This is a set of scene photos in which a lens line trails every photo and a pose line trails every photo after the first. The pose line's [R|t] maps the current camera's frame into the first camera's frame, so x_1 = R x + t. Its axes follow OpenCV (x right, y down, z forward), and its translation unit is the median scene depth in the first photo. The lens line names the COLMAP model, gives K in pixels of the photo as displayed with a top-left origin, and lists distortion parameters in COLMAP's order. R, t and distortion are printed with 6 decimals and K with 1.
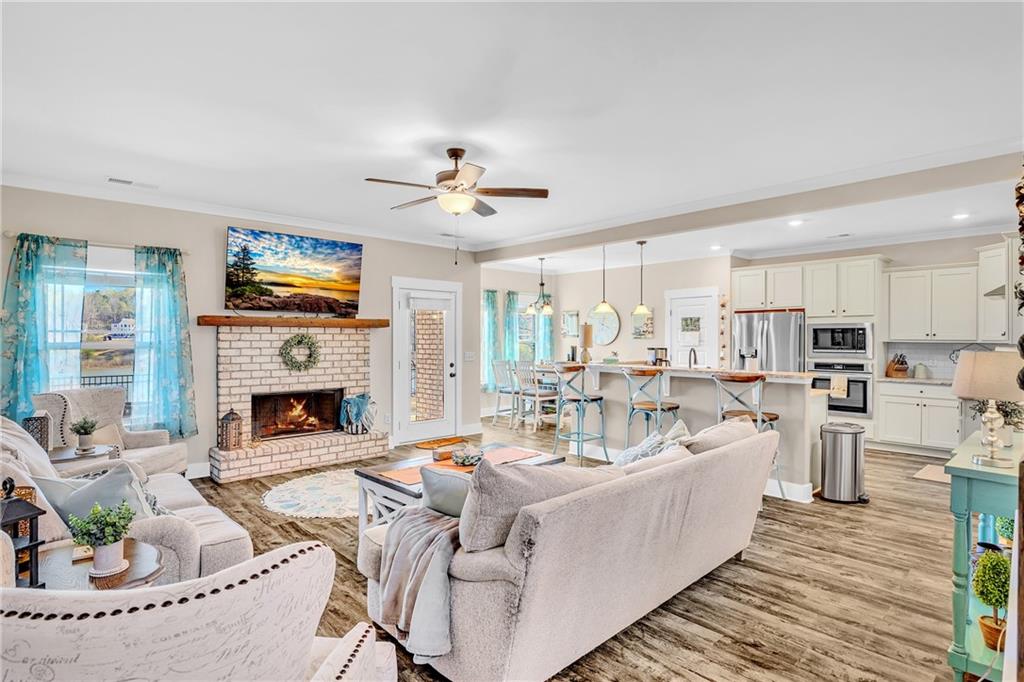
lens RADIAL K [[529.8, 0, 512.0], [0, 529.8, 341.0], [0, 0, 1]] dist [-0.045012, 0.000387]
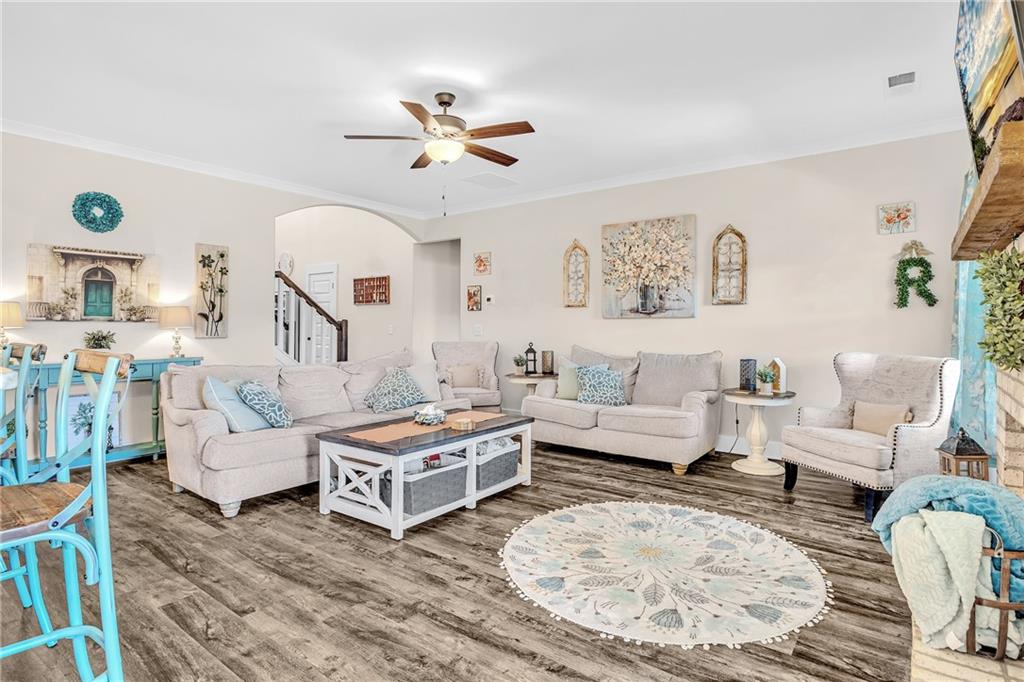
lens RADIAL K [[530.4, 0, 515.6], [0, 530.4, 335.0], [0, 0, 1]] dist [-0.013063, -0.000217]
pose [[-0.985264, 0.007757, -0.170867, -0.045179], [0.004160, 0.999762, 0.021403, 0.028132], [0.170992, 0.020377, -0.985062, 1.337299]]
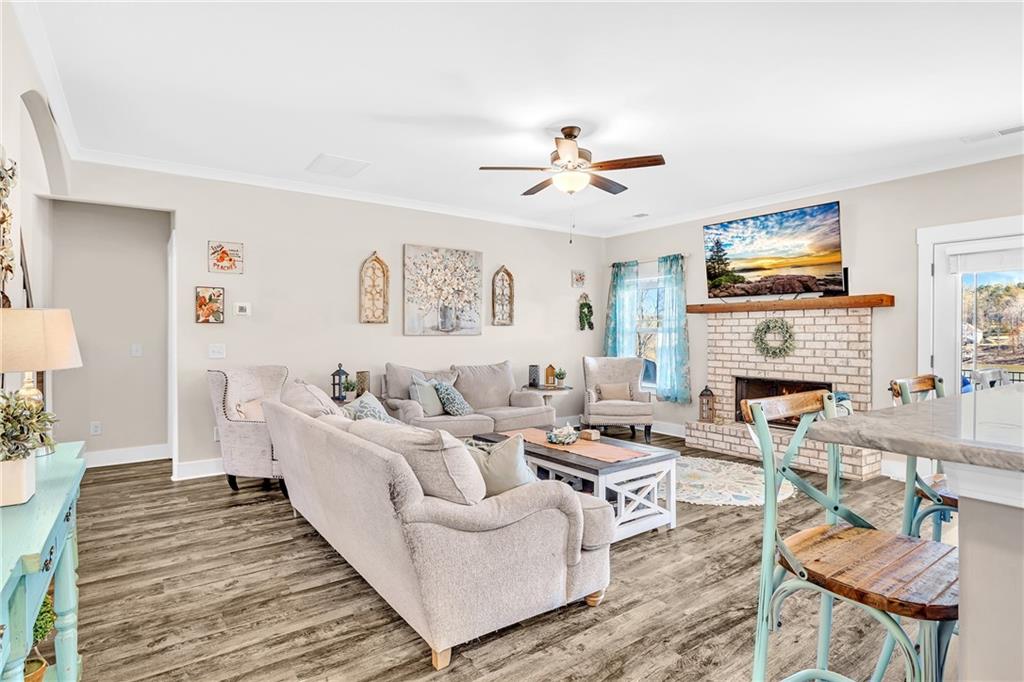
lens RADIAL K [[530.4, 0, 515.6], [0, 530.4, 335.0], [0, 0, 1]] dist [-0.013063, -0.000217]
pose [[-0.126576, 0.006092, -0.991938, 0.623857], [-0.000467, 0.999981, 0.006201, 0.011190], [0.991957, 0.001248, -0.126571, 0.695360]]
